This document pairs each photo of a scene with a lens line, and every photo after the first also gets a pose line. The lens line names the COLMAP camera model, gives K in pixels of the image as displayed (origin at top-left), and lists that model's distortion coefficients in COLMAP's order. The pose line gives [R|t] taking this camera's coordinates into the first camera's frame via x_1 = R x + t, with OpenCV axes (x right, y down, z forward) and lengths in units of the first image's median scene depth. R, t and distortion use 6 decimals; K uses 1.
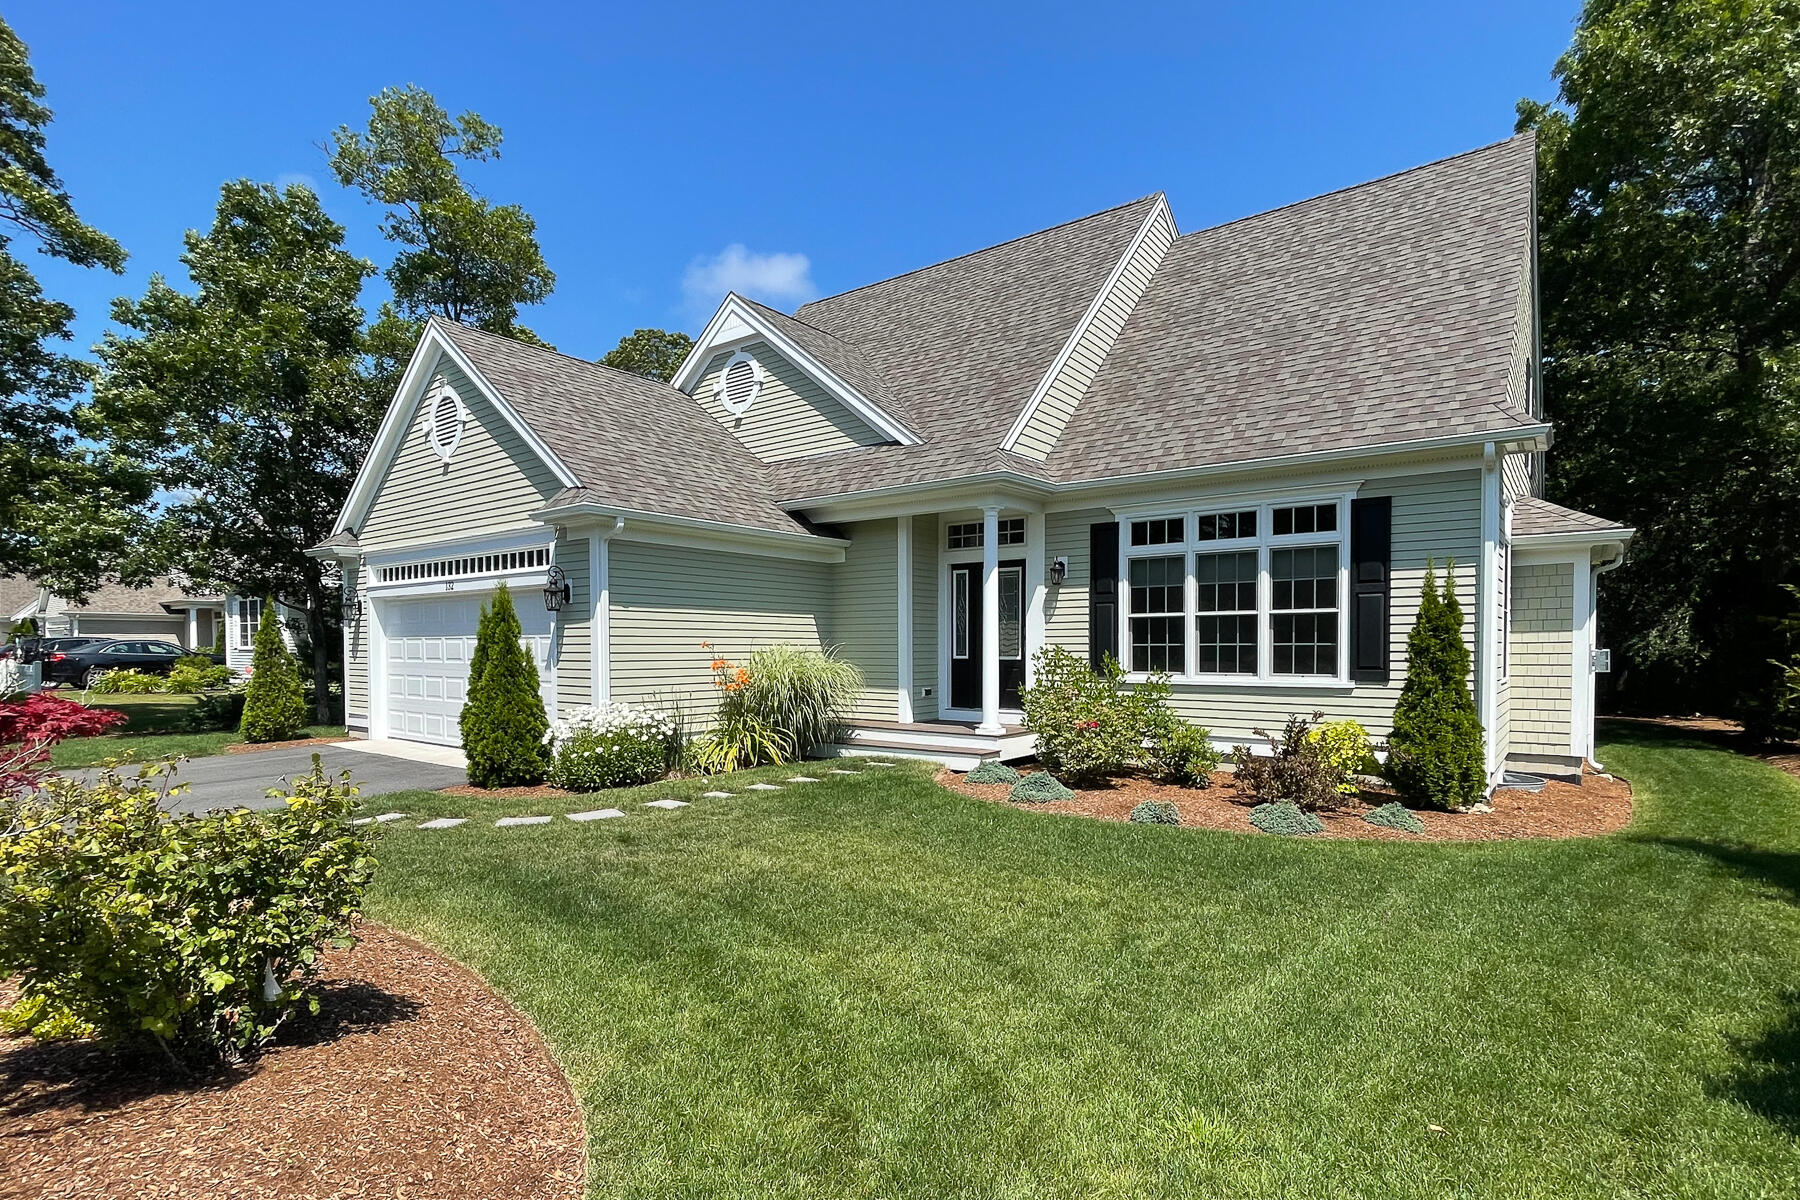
lens RADIAL K [[856.6, 0, 904.1], [0, 856.6, 662.1], [0, 0, 1]] dist [-0.003744, 0.000015]
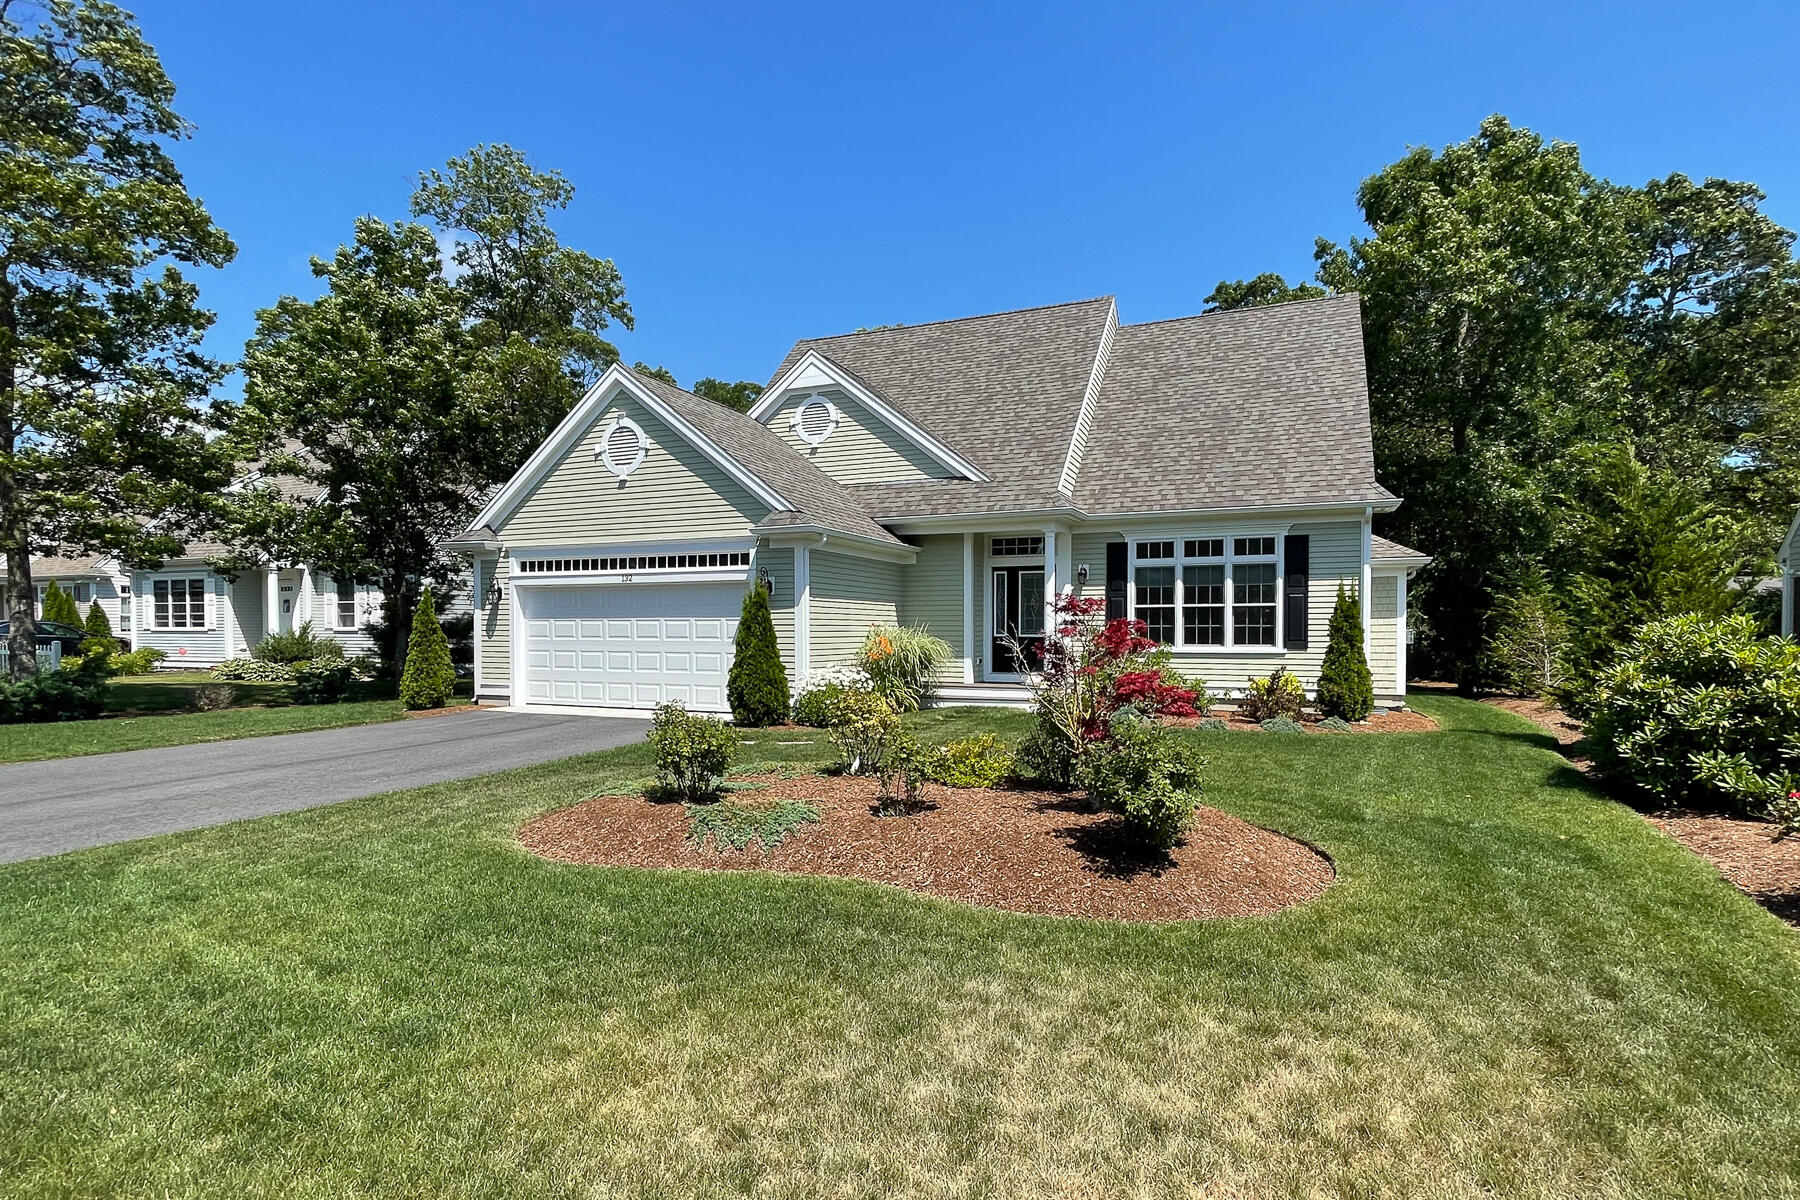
lens RADIAL K [[851.4, 0, 898.3], [0, 851.4, 641.8], [0, 0, 1]] dist [0.008428, -0.000021]
pose [[0.972584, -0.002698, 0.232536, -0.483397], [0.003577, 0.999988, -0.003360, 0.010543], [-0.232524, 0.004099, 0.972582, -0.336487]]
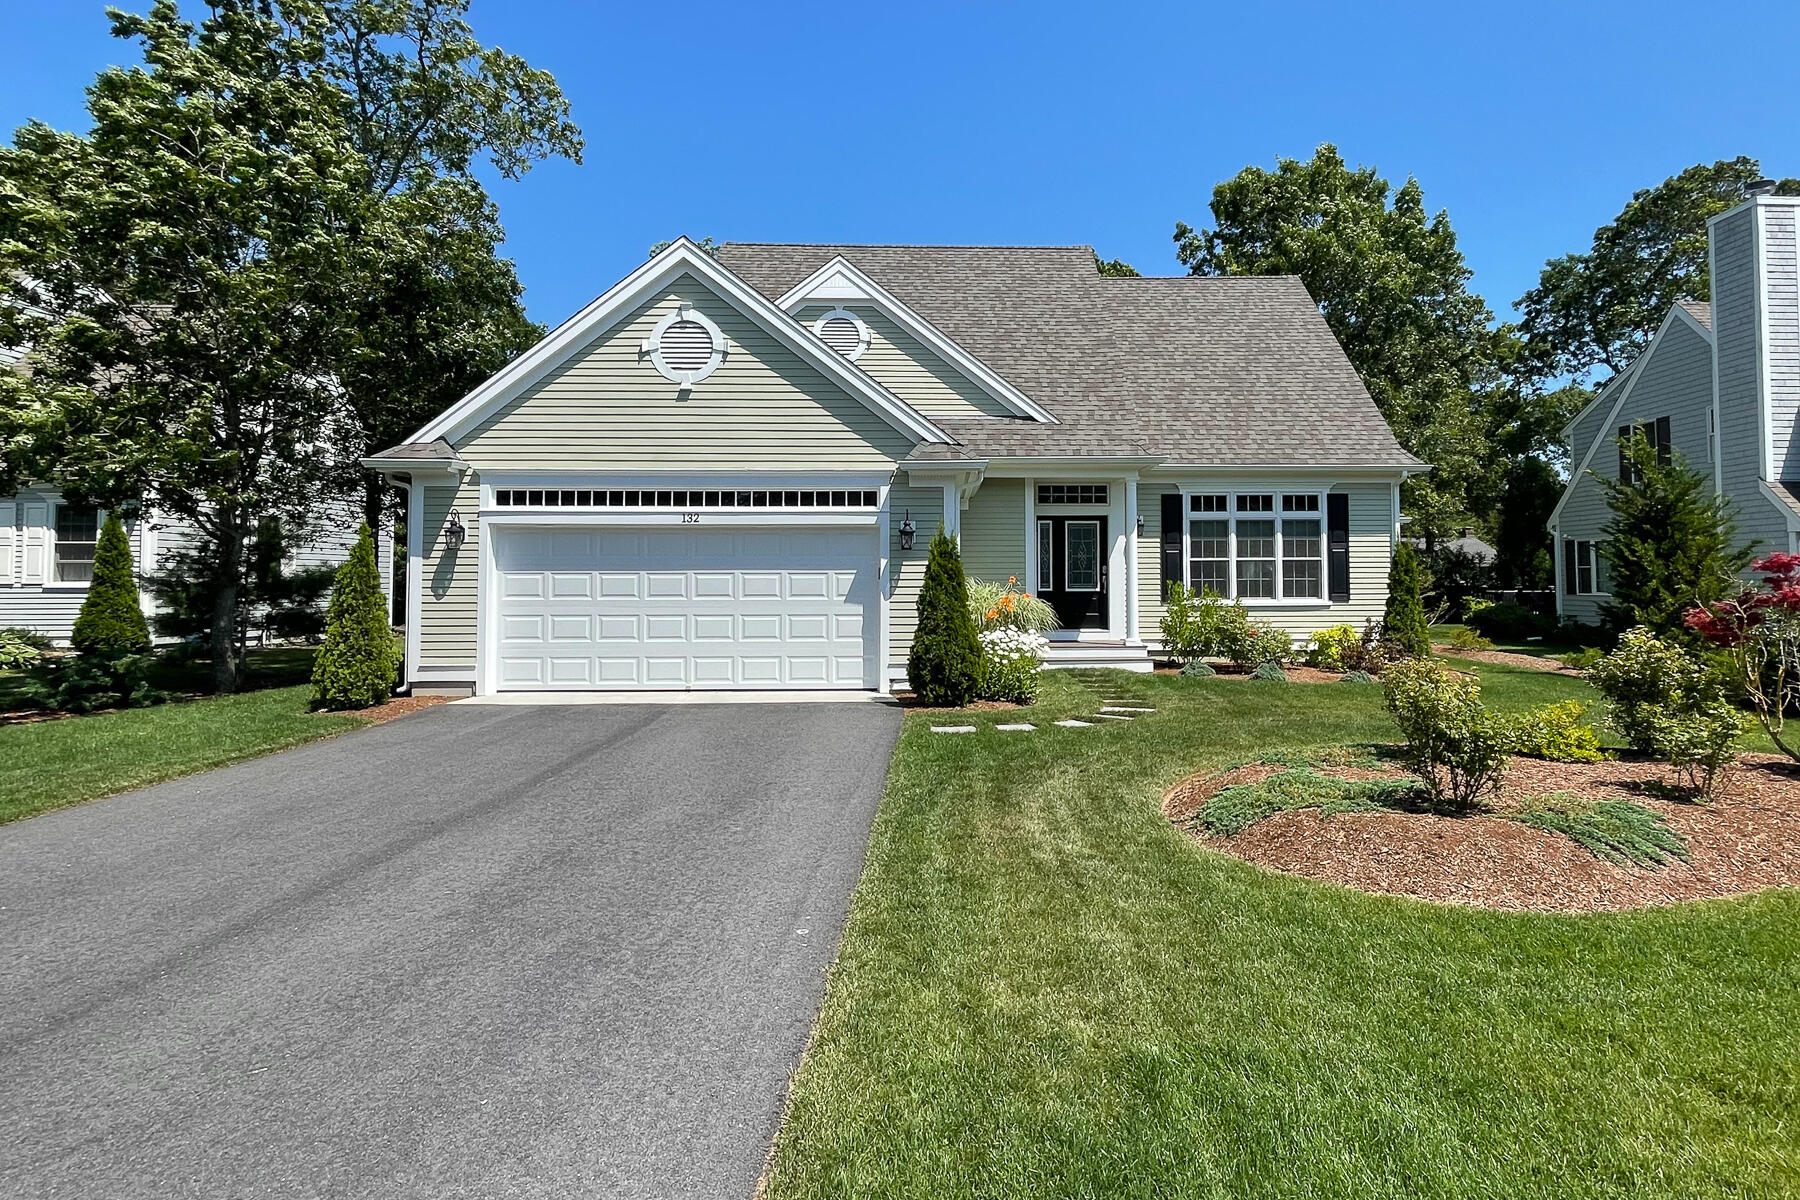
lens RADIAL K [[891.1, 0, 939.9], [0, 891.1, 549.6], [0, 0, 1]] dist [0.001096, -0.000259]
pose [[0.797843, 0.019221, 0.602559, -1.005326], [0.013208, 0.998694, -0.049346, -0.002056], [-0.602721, 0.047330, 0.796547, 0.053958]]
